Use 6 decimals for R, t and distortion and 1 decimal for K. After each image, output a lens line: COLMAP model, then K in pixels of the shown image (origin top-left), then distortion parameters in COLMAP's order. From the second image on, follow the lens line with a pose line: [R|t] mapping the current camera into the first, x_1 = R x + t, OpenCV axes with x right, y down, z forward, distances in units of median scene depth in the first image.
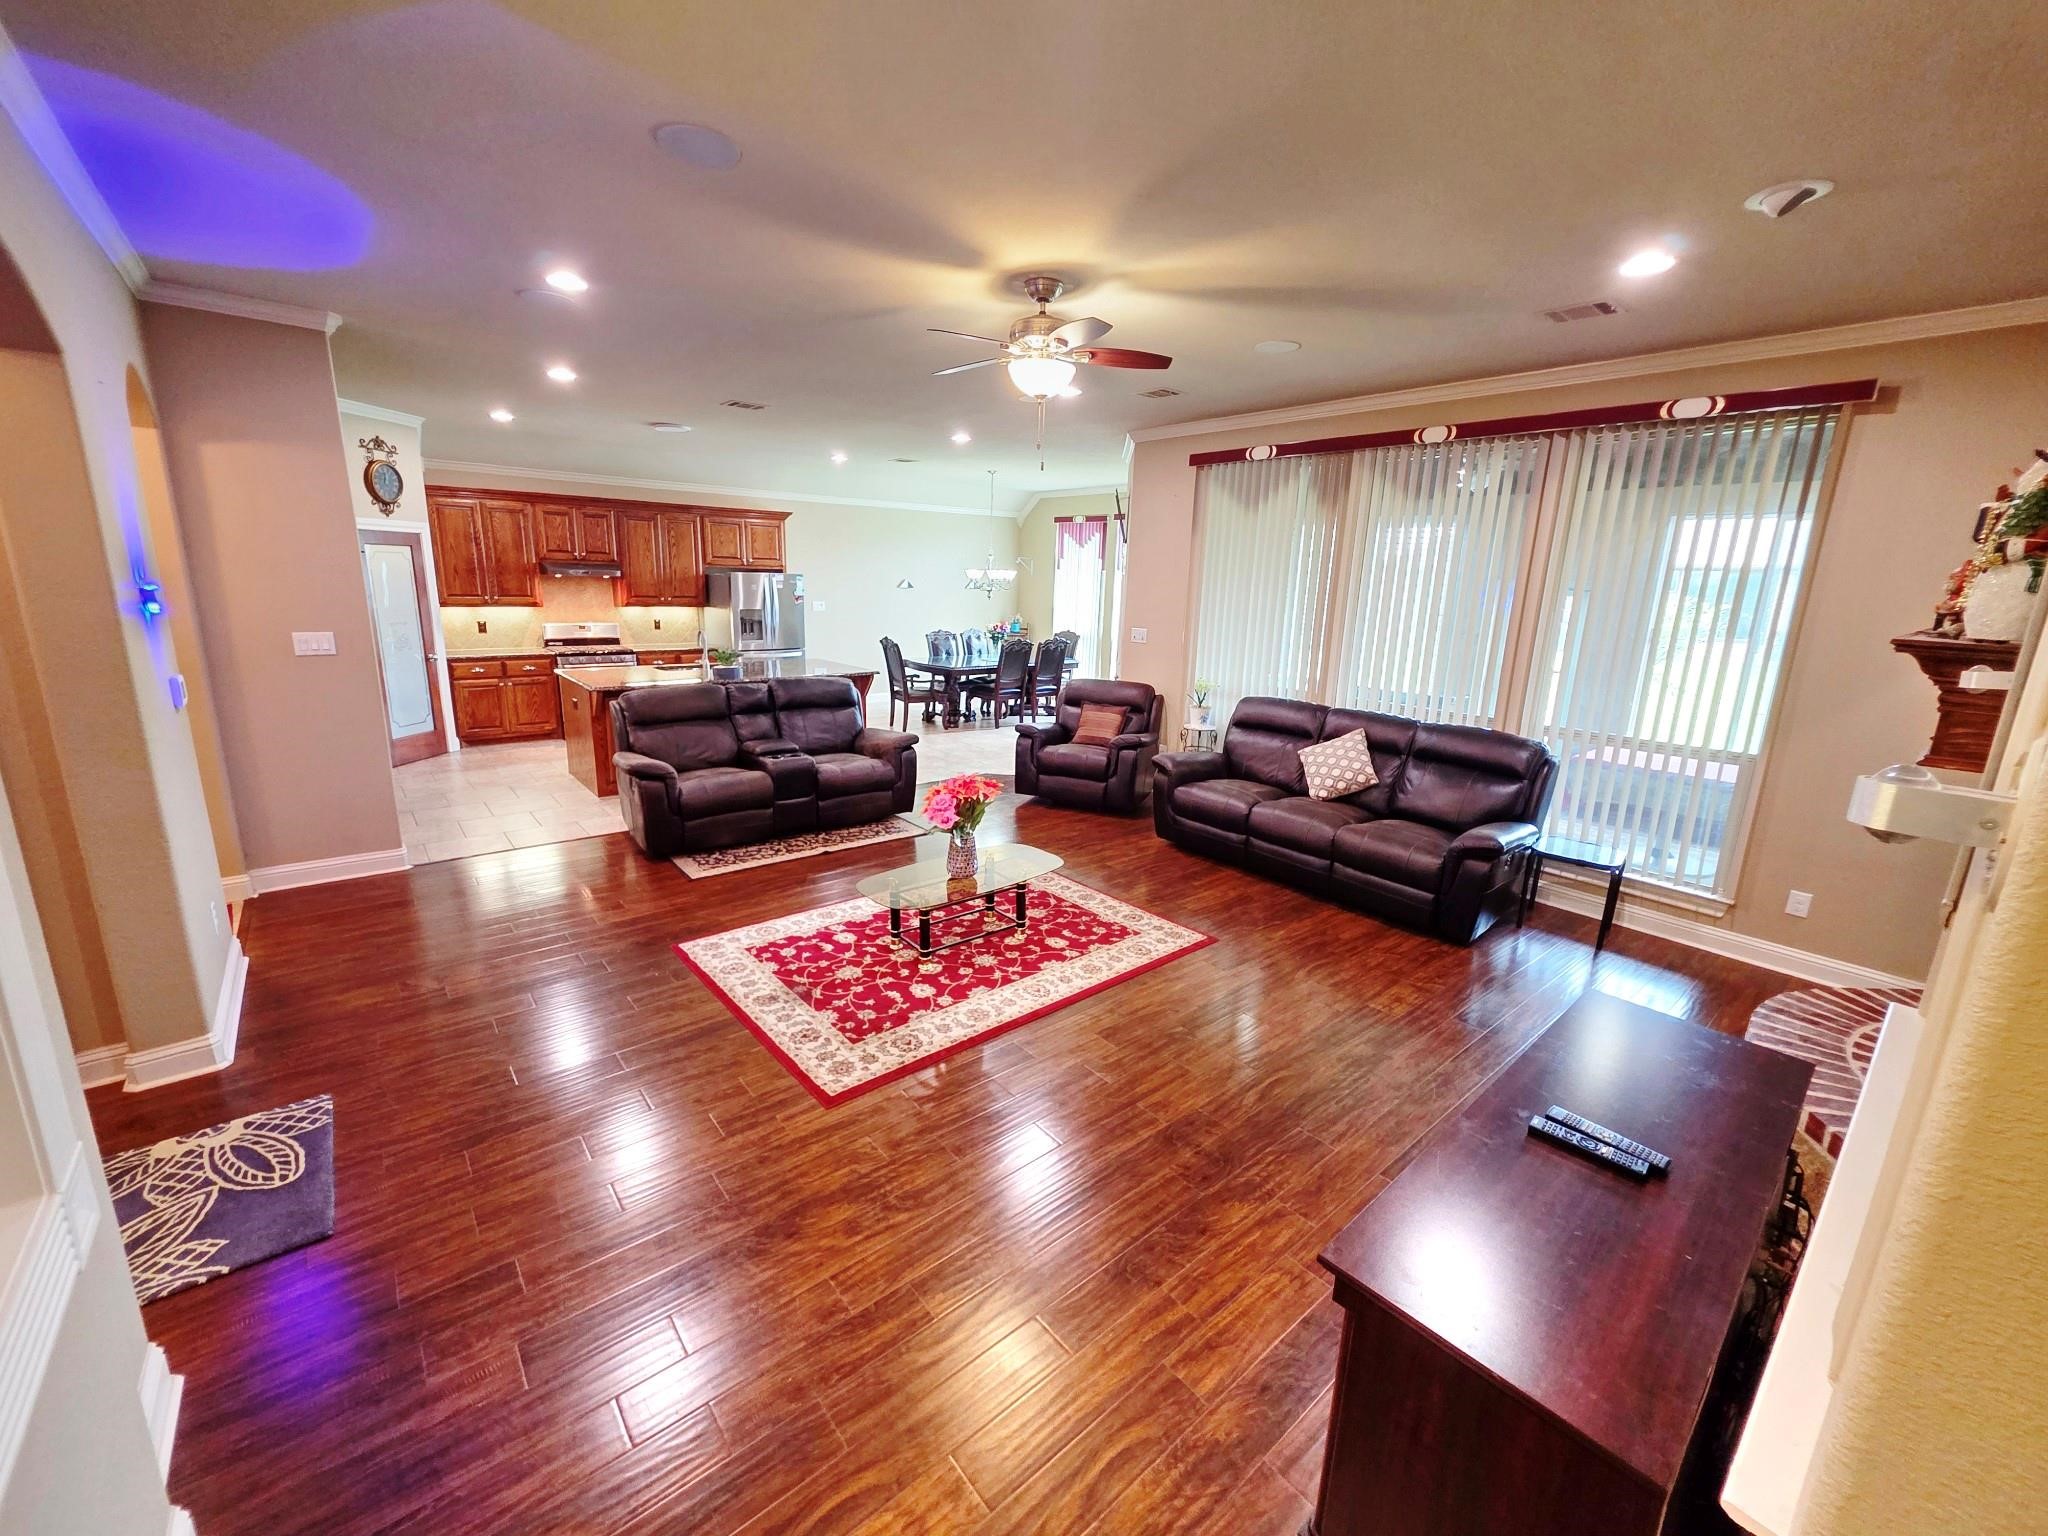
lens RADIAL K [[824.8, 0, 1020.1], [0, 824.8, 766.8], [0, 0, 1]] dist [0.003383, -0.001070]
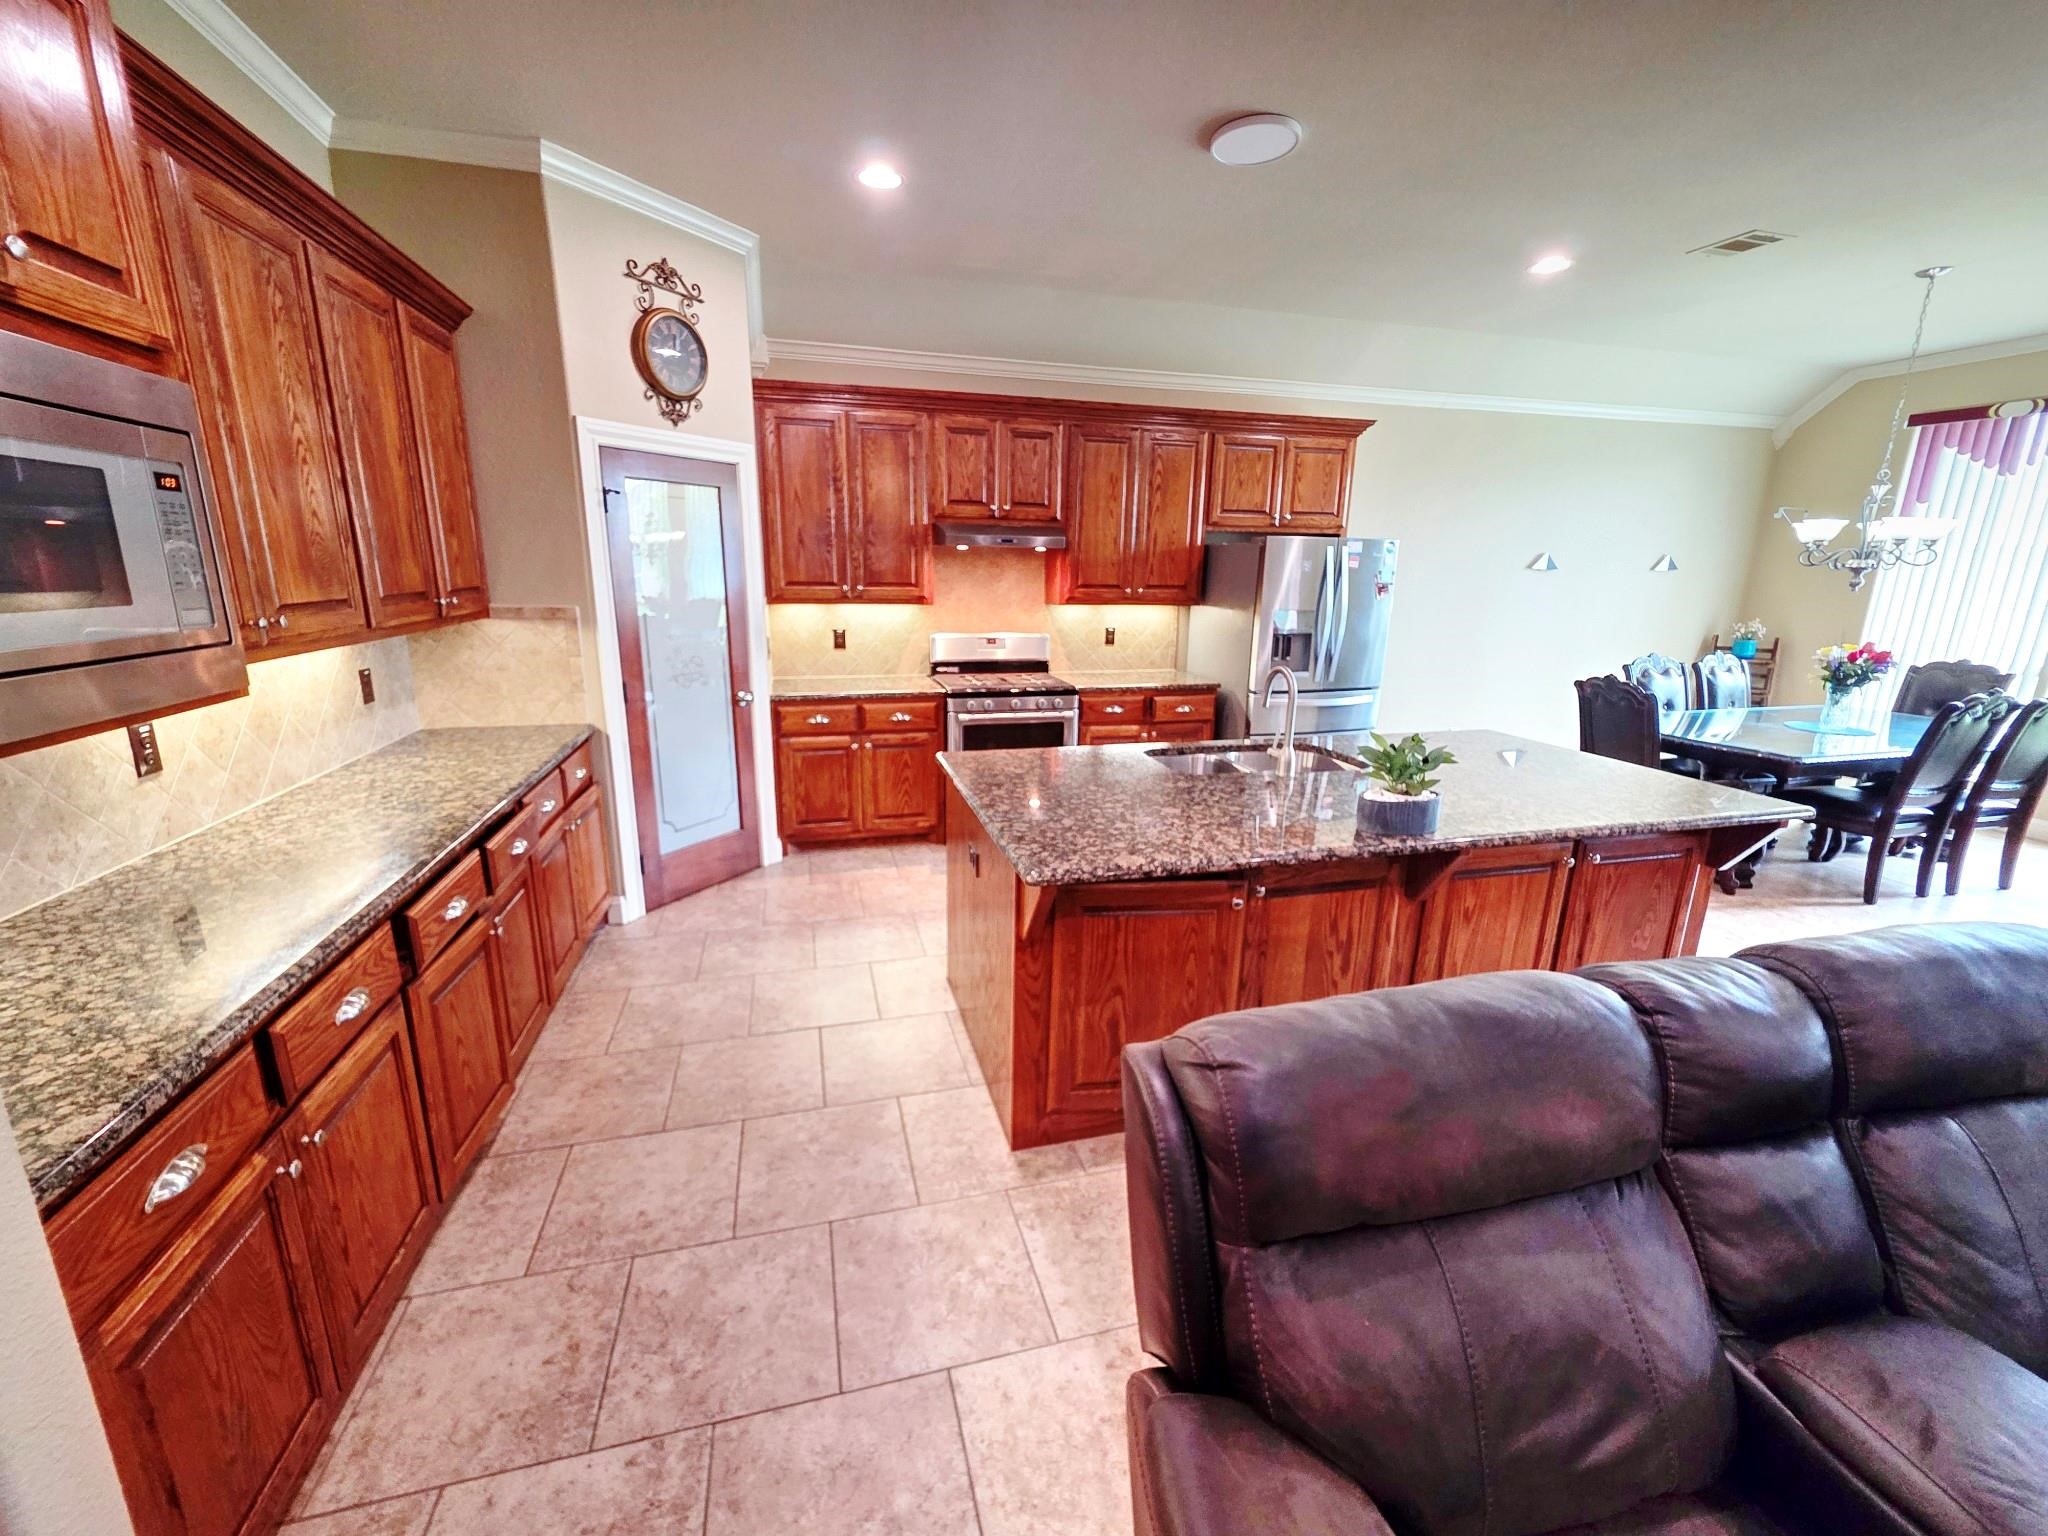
lens RADIAL K [[824.8, 0, 1020.4], [0, 824.8, 765.3], [0, 0, 1]] dist [0.003383, -0.001070]
pose [[0.908555, 0.080687, -0.409900, -0.290982], [-0.081721, 0.996542, 0.015030, -0.100181], [0.409695, 0.019842, 0.912007, 0.524889]]
